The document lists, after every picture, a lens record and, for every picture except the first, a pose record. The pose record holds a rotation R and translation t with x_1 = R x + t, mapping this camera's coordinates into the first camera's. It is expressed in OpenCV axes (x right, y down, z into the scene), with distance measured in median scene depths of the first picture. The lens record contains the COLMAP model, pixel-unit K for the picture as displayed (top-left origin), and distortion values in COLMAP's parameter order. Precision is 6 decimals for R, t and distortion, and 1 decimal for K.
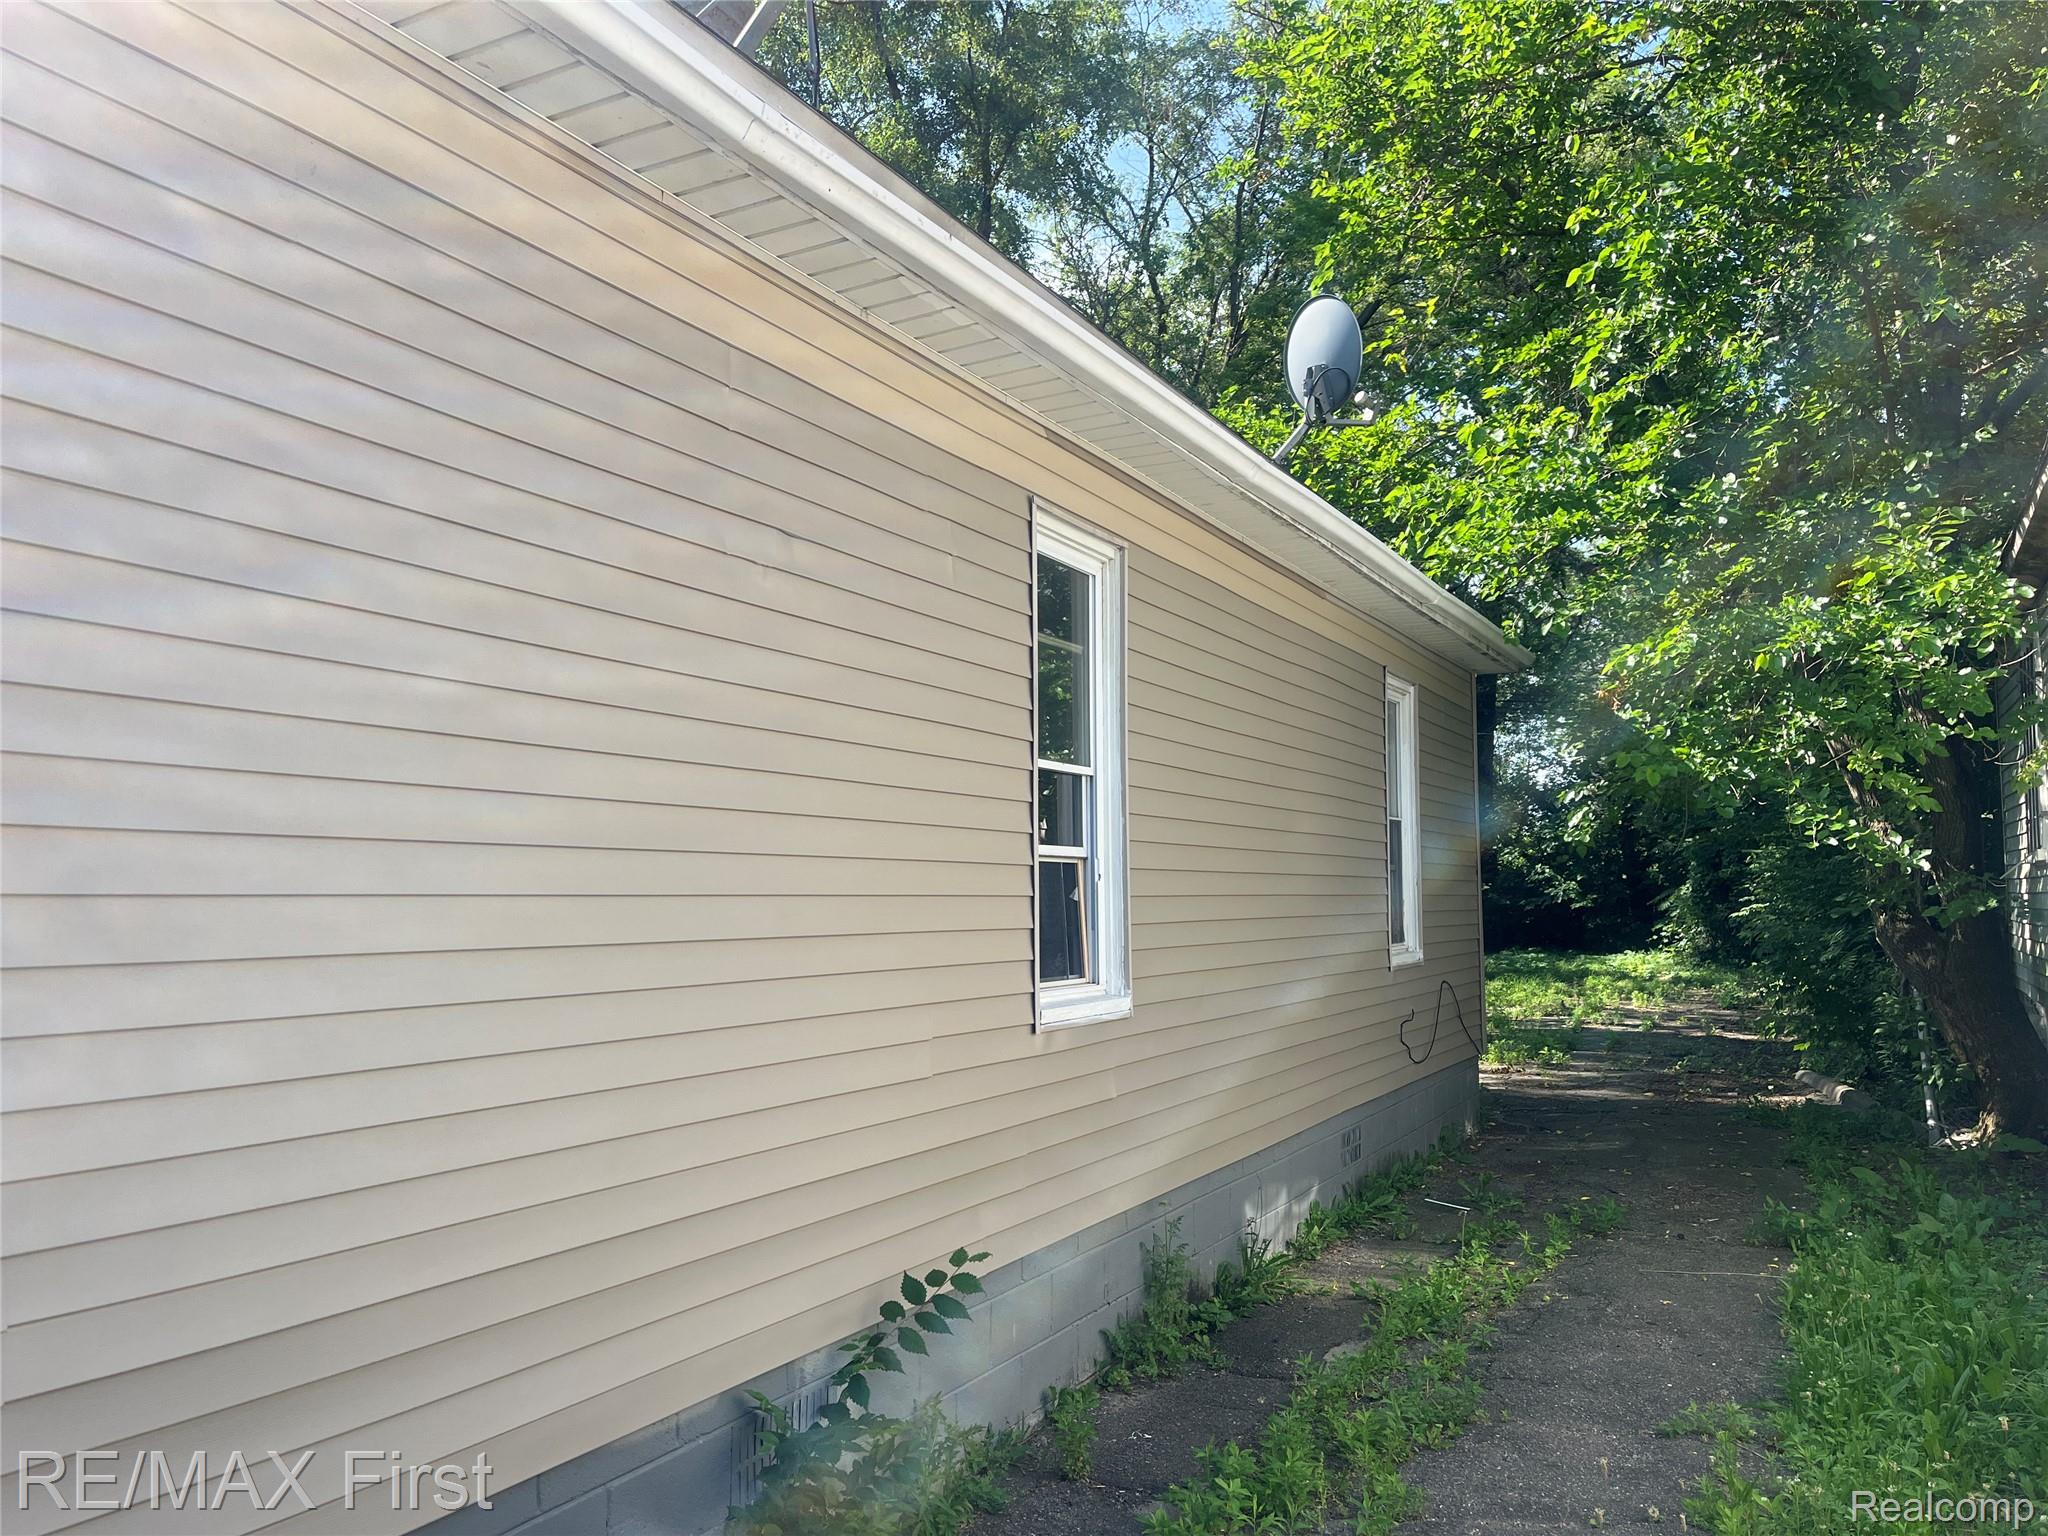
lens RADIAL K [[1645.4, 0, 1024.0], [0, 1645.4, 768.0], [0, 0, 1]] dist [-0.002733, -0.001327]
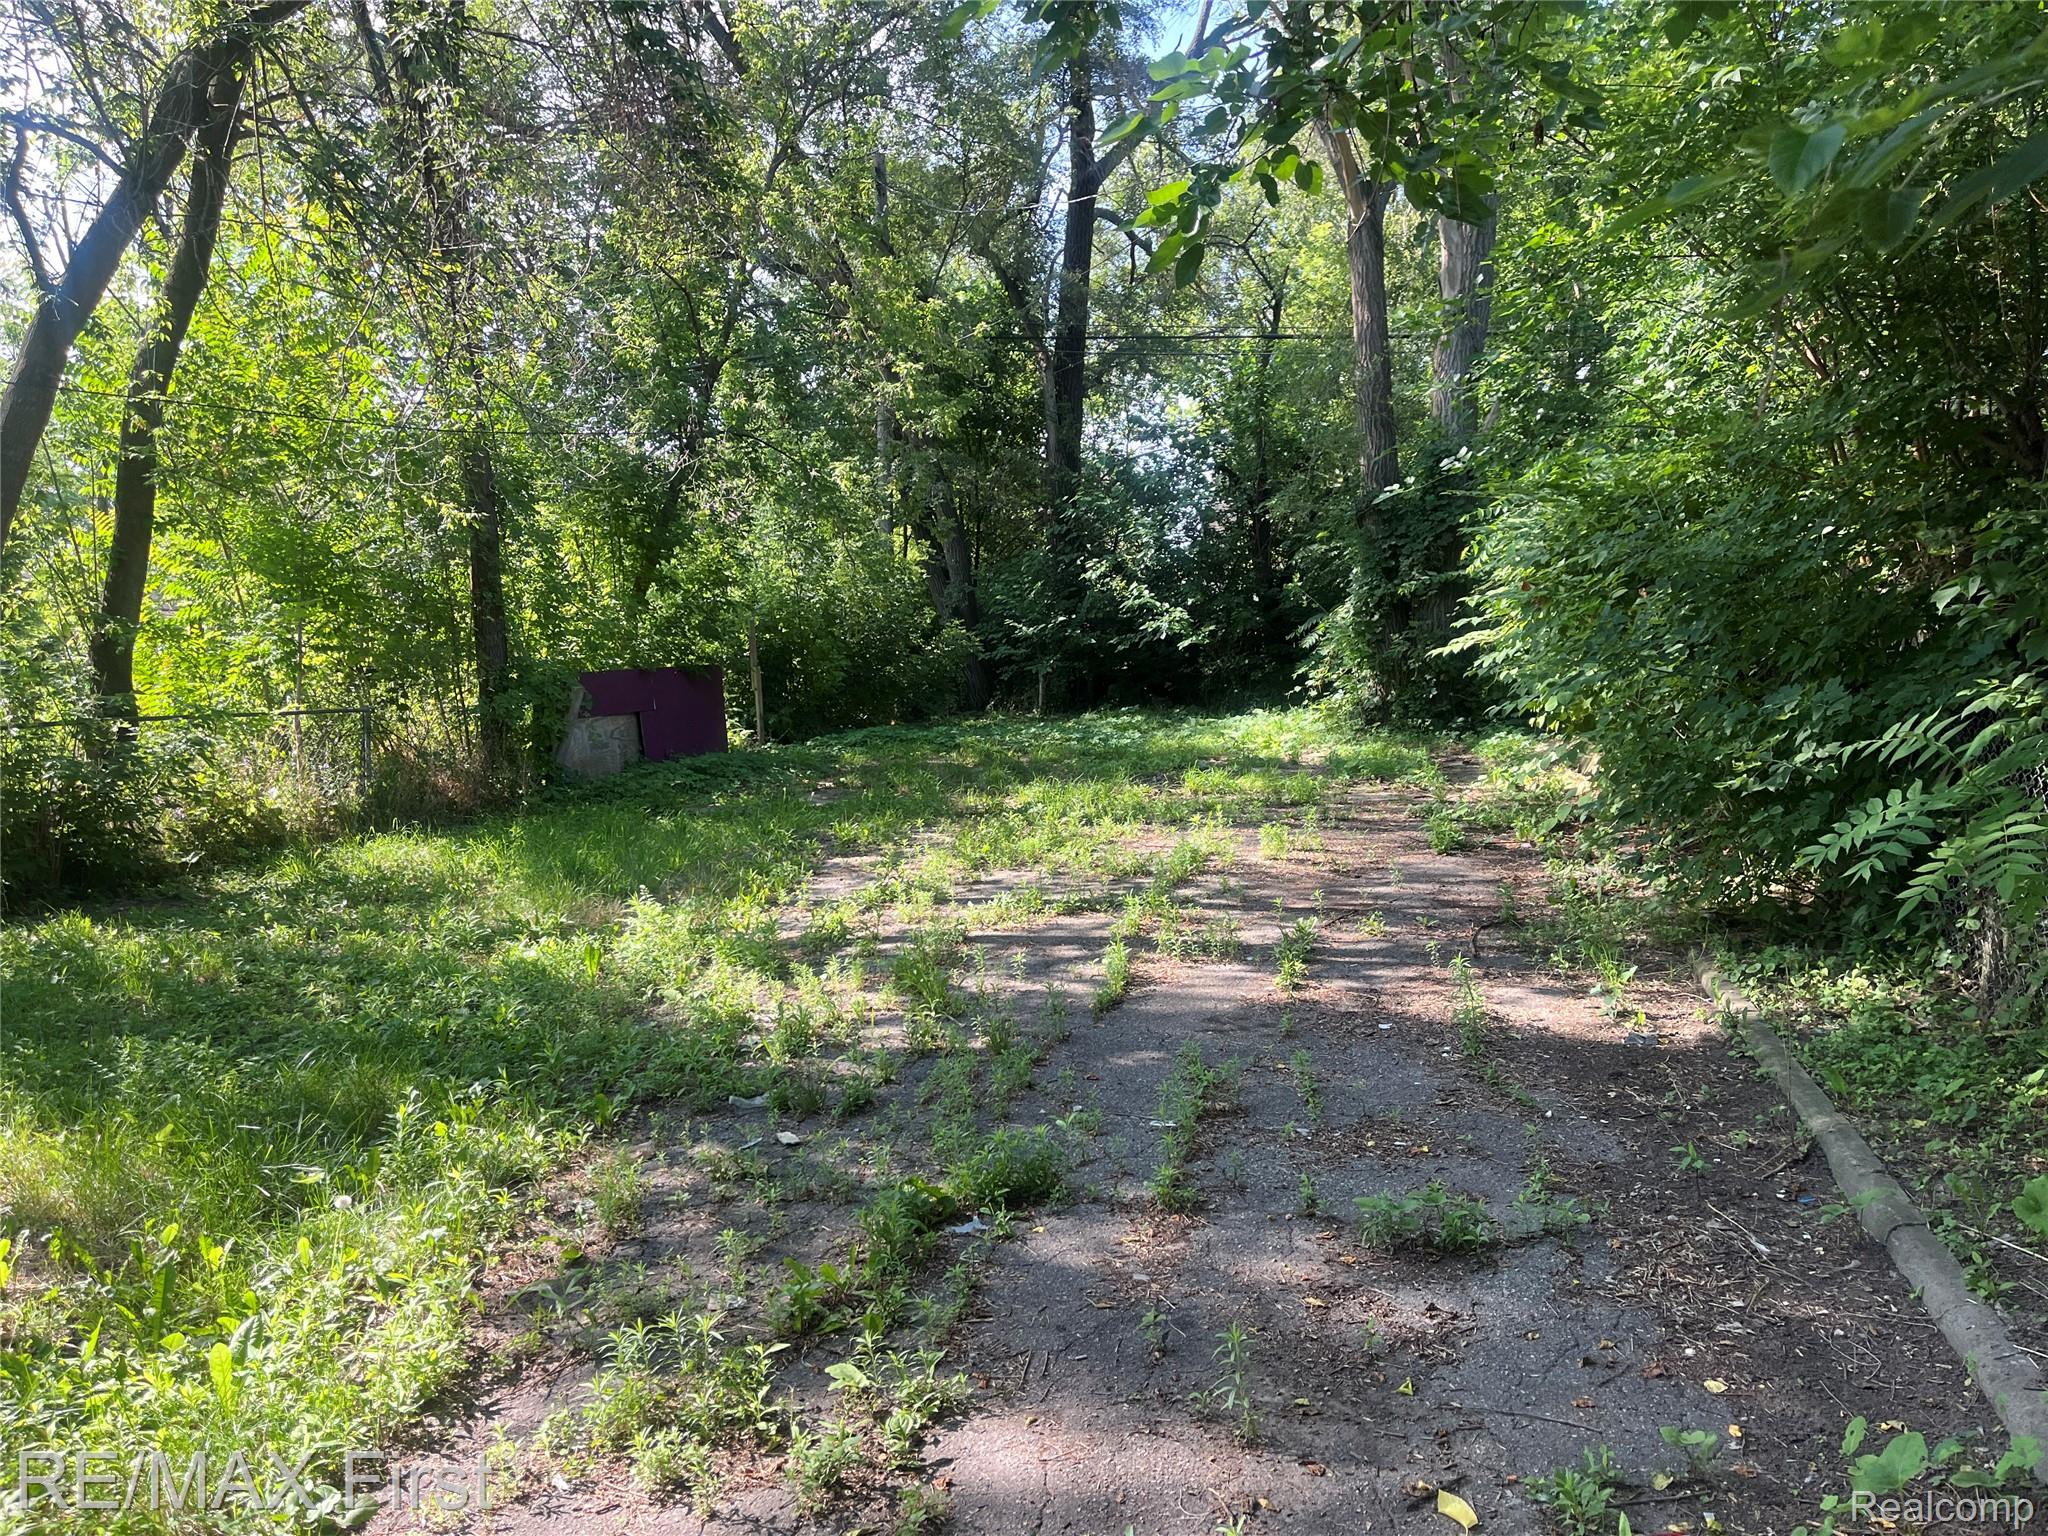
lens RADIAL K [[1645.4, 0, 1024.0], [0, 1645.4, 768.0], [0, 0, 1]] dist [-0.002733, -0.001327]
pose [[0.978534, -0.046871, 0.200685, 0.151146], [0.015981, 0.988119, 0.152858, 0.033966], [-0.205466, -0.146370, 0.967657, 0.402514]]
